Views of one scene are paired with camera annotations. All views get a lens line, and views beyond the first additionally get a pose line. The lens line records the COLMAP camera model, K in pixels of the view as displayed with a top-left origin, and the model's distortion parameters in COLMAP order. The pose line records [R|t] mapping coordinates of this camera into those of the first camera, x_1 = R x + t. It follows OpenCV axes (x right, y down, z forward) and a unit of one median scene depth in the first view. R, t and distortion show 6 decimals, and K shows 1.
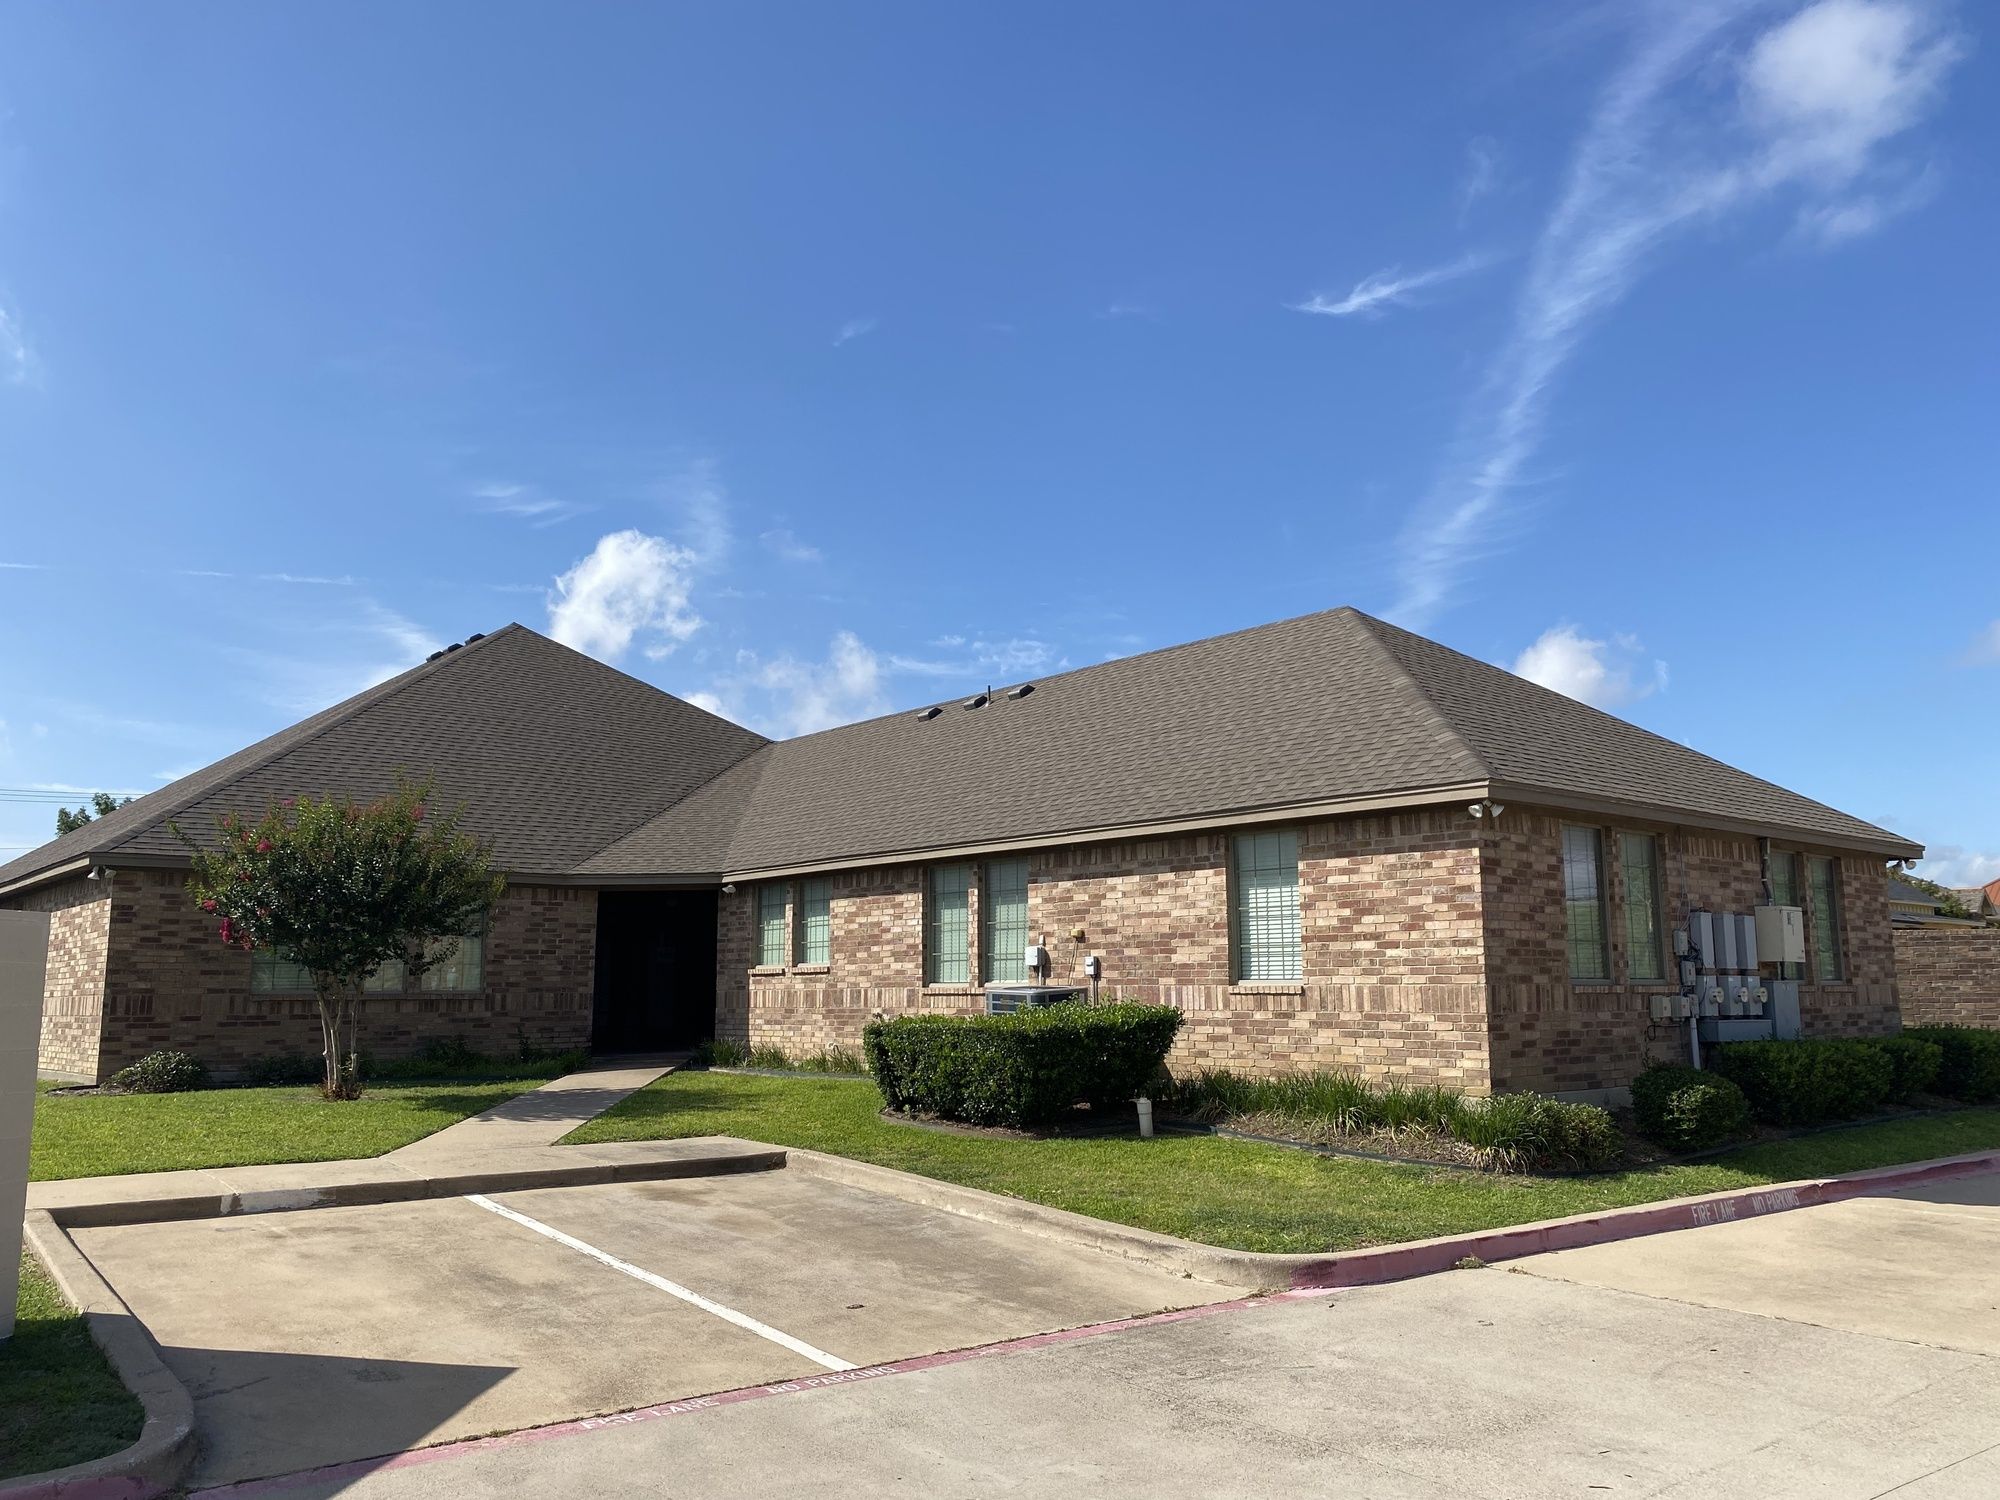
lens RADIAL K [[1521.1, 0, 1000.0], [0, 1521.1, 750.0], [0, 0, 1]] dist [0.079844, -0.126180]
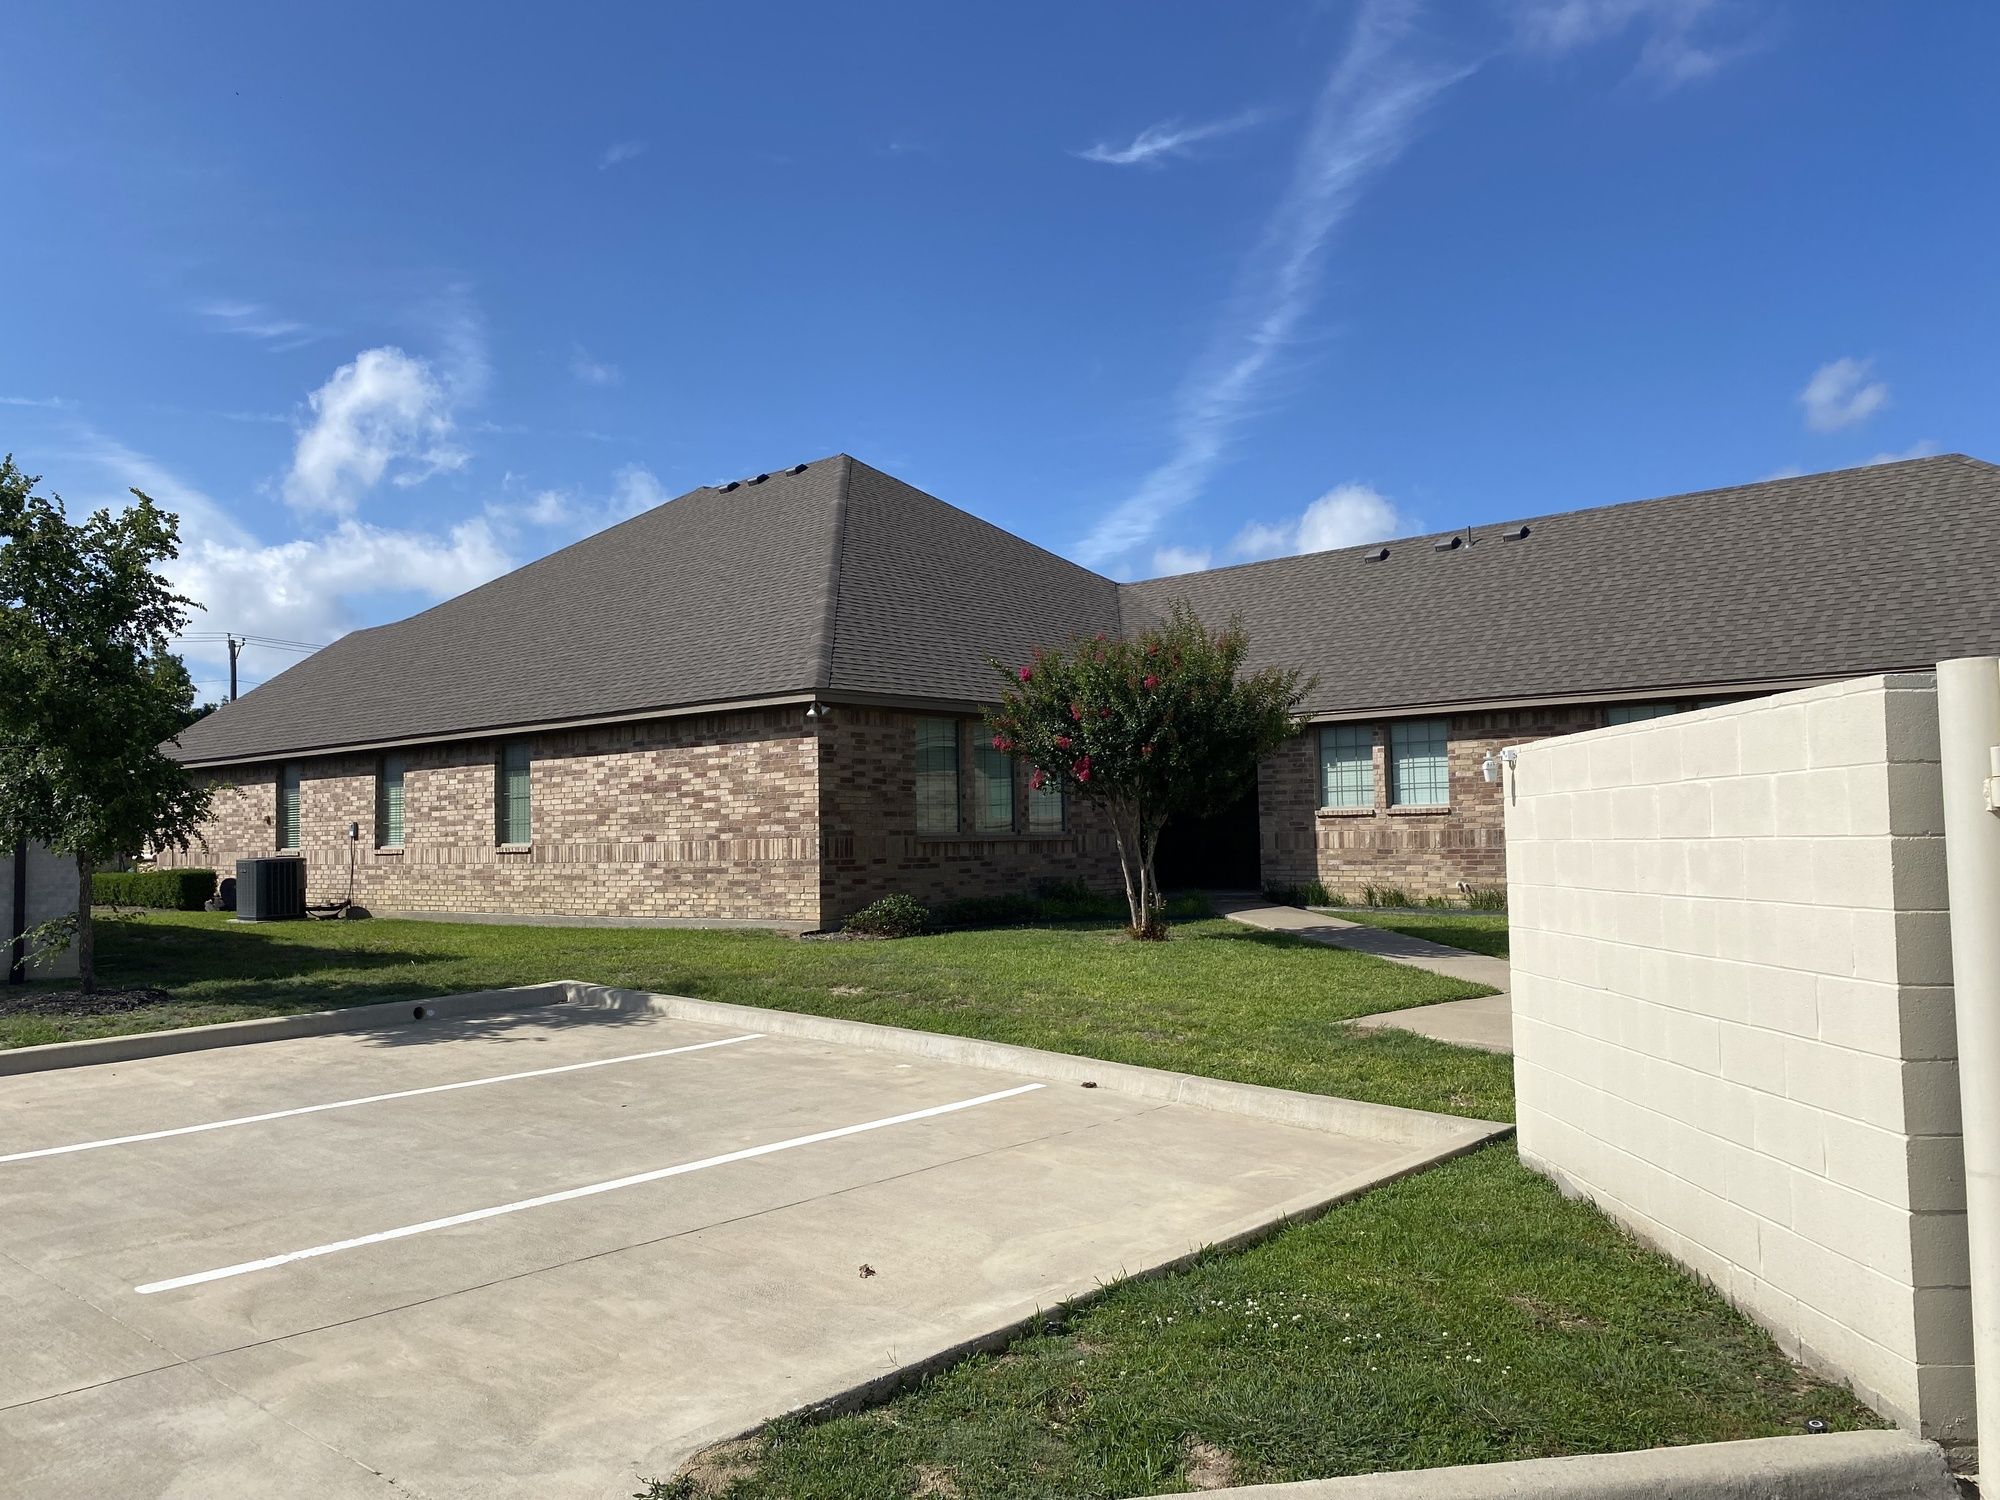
lens RADIAL K [[1510.2, 0, 993.2], [0, 1510.2, 741.0], [0, 0, 1]] dist [0.171384, -0.445022]
pose [[0.990425, -0.000020, 0.138048, -0.547076], [-0.012714, 0.995736, 0.091364, 0.010915], [-0.137462, -0.092244, 0.986202, 0.057009]]
